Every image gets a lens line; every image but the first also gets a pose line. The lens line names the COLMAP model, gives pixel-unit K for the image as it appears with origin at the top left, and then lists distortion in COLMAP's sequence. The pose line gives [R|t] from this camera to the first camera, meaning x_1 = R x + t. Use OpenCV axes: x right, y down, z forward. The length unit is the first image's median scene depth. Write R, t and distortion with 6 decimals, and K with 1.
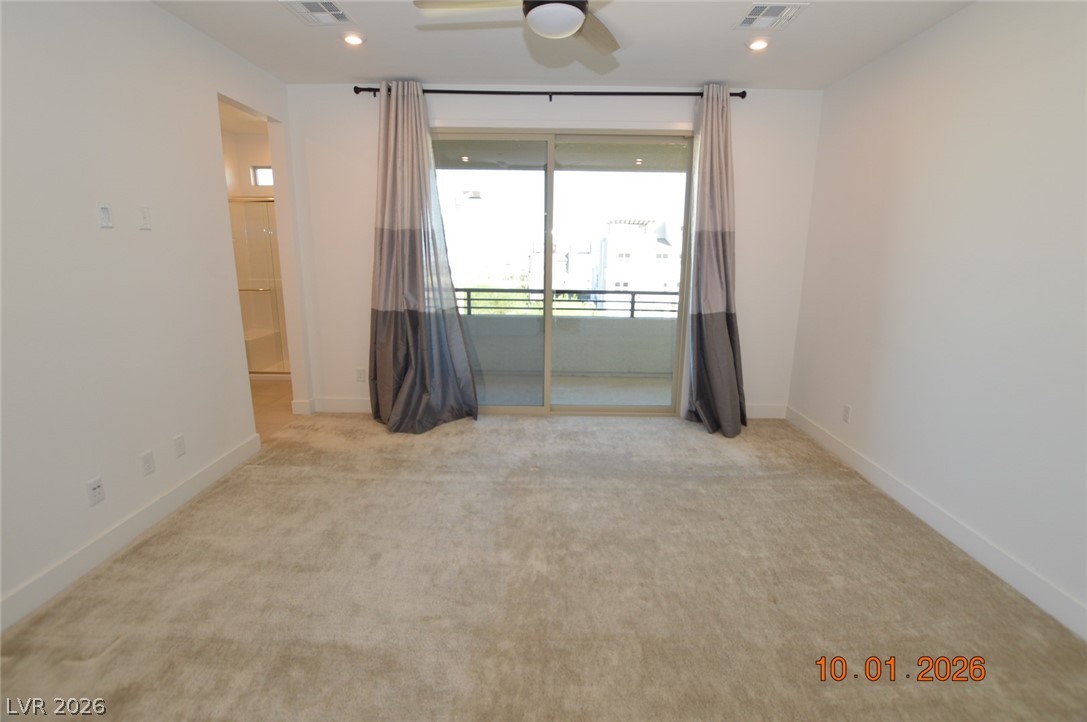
lens RADIAL K [[490.4, 0, 541.1], [0, 490.4, 348.1], [0, 0, 1]] dist [-0.000358, -0.000069]
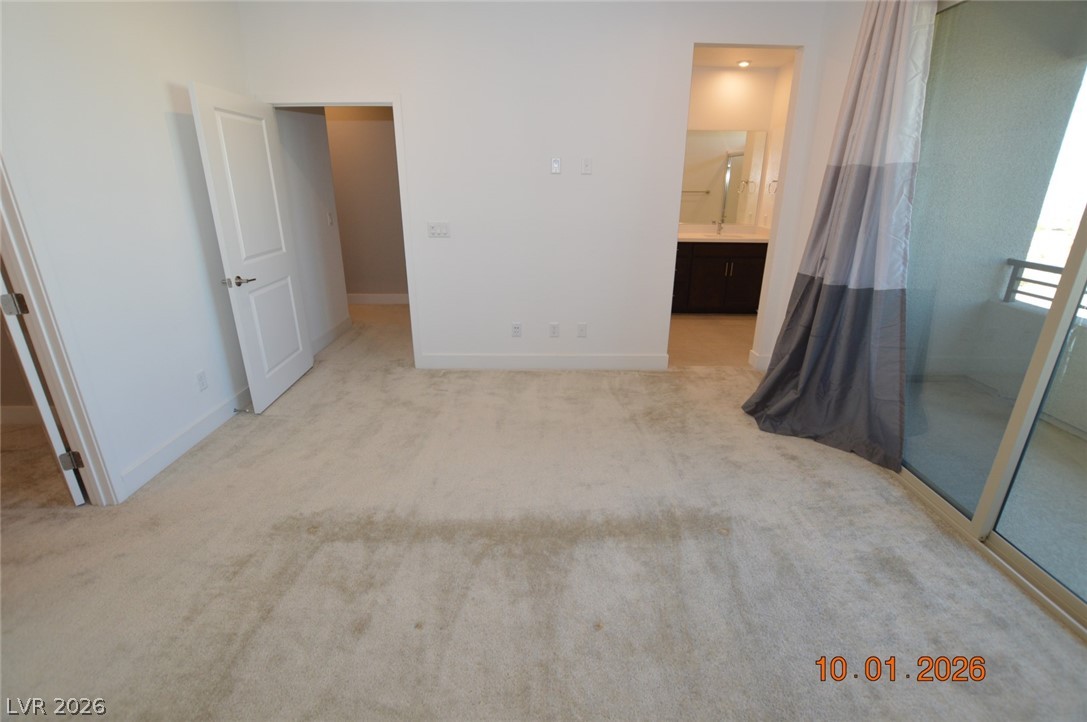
lens RADIAL K [[490.4, 0, 541.1], [0, 490.4, 348.1], [0, 0, 1]] dist [-0.000358, -0.000069]
pose [[0.026509, 0.312511, -0.949544, 0.683934], [-0.210769, 0.930272, 0.300283, -0.169334], [0.977176, 0.192175, 0.090528, 0.826378]]
